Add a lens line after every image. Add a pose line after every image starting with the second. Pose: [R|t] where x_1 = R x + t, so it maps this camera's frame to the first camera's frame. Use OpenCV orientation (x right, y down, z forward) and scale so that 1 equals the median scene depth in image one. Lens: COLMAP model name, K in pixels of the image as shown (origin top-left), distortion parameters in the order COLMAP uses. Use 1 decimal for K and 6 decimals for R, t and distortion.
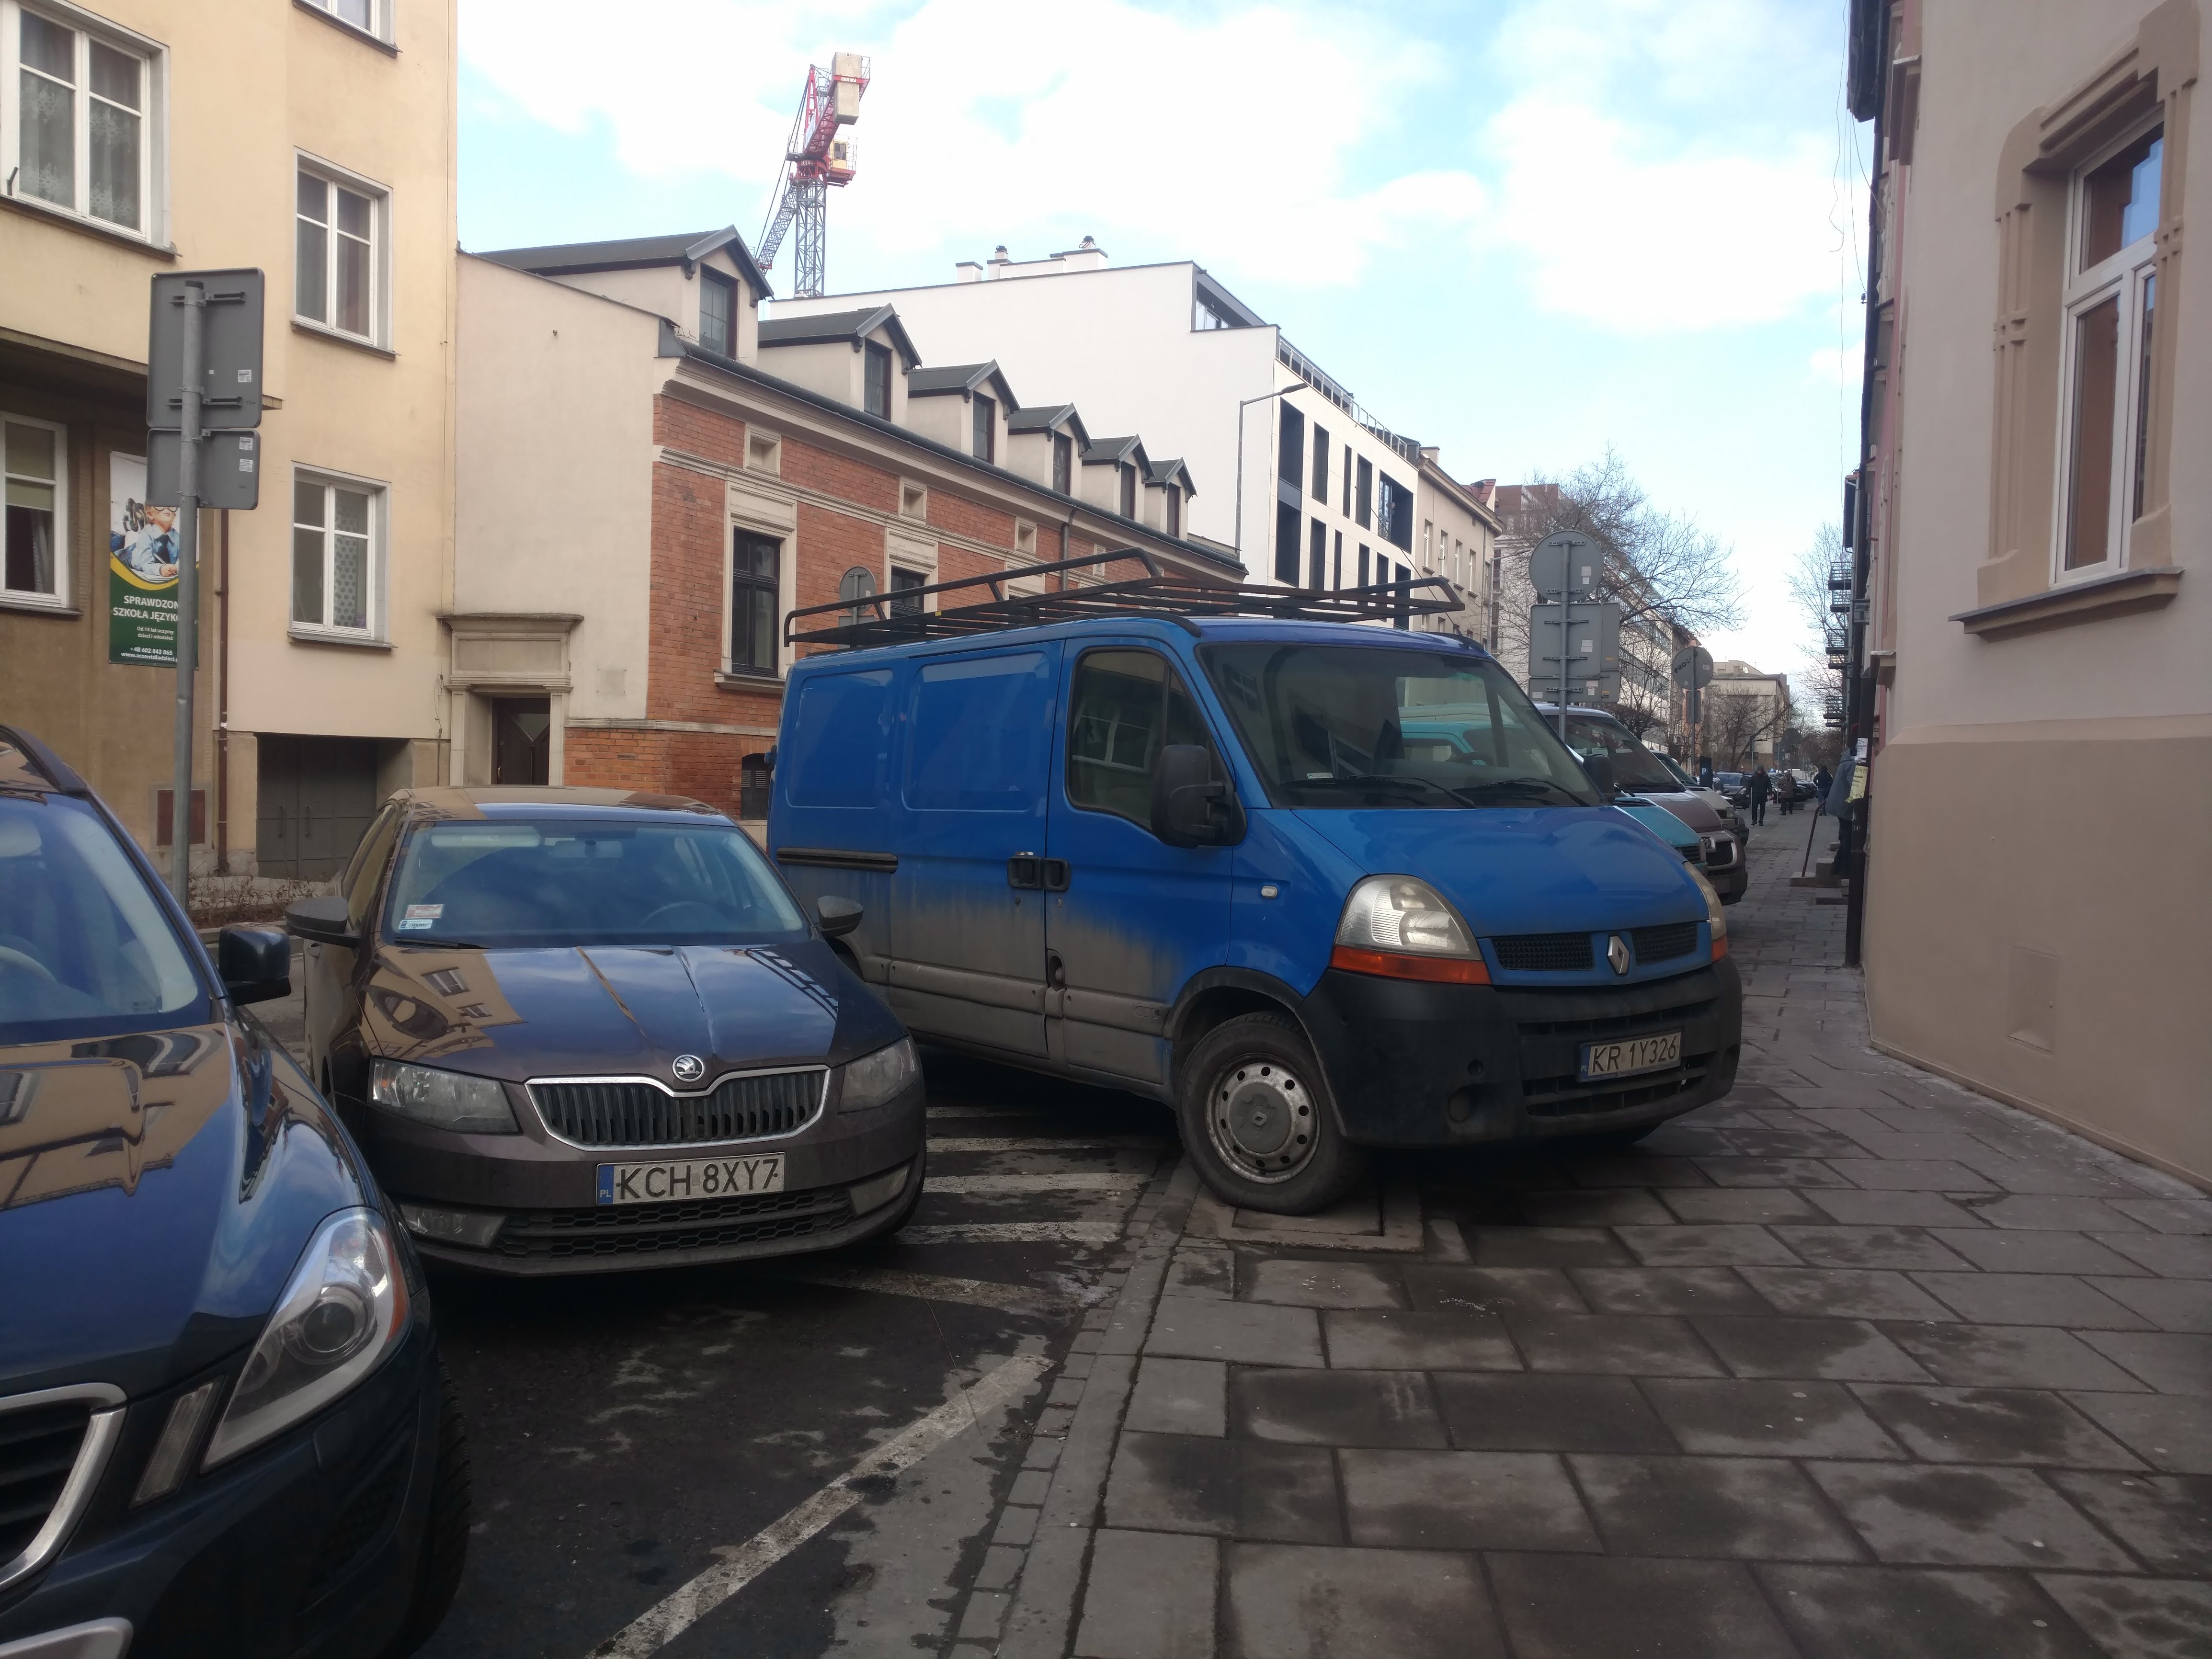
lens RADIAL K [[1722.0, 0, 1105.5], [0, 1722.0, 793.2], [0, 0, 1]] dist [0.005607, 0.002282]
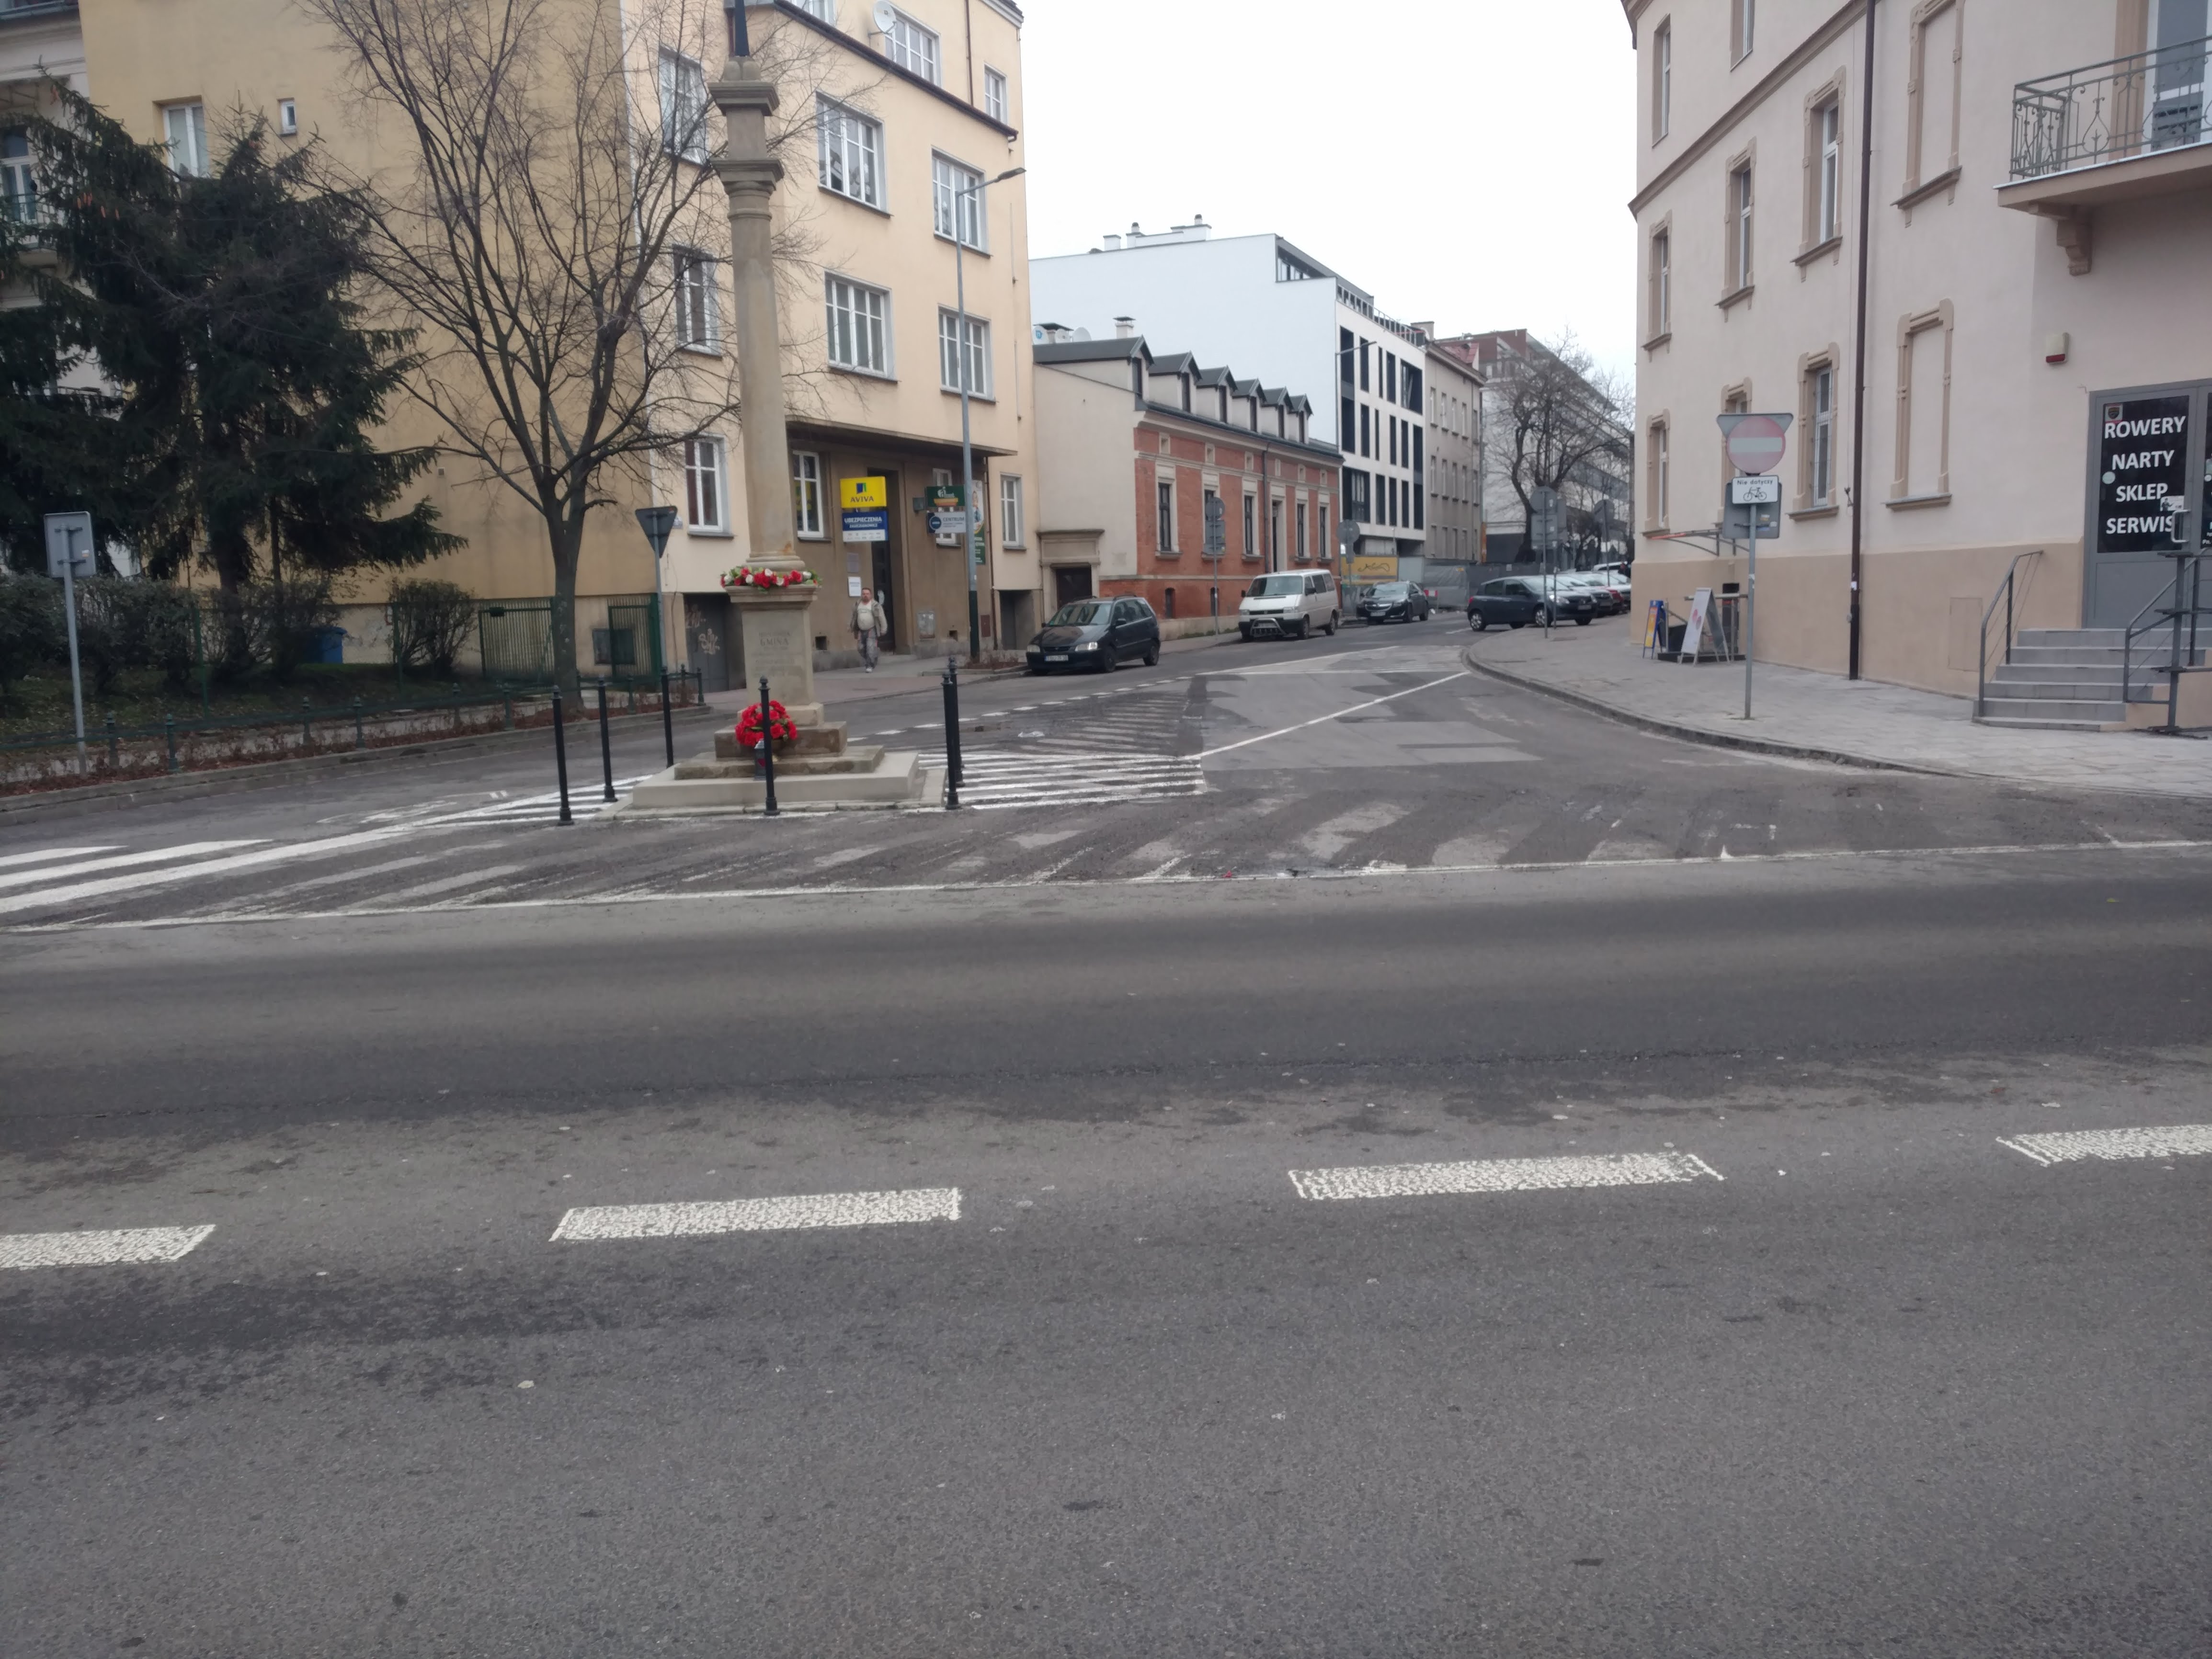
lens RADIAL K [[1797.7, 0, 1106.0], [0, 1797.7, 829.5], [0, 0, 1]] dist [0.002720, 0.002949]
pose [[0.997631, -0.065967, 0.019513, -0.151283], [0.063249, 0.991121, 0.116953, 0.003751], [-0.027055, -0.115442, 0.992946, -0.548845]]
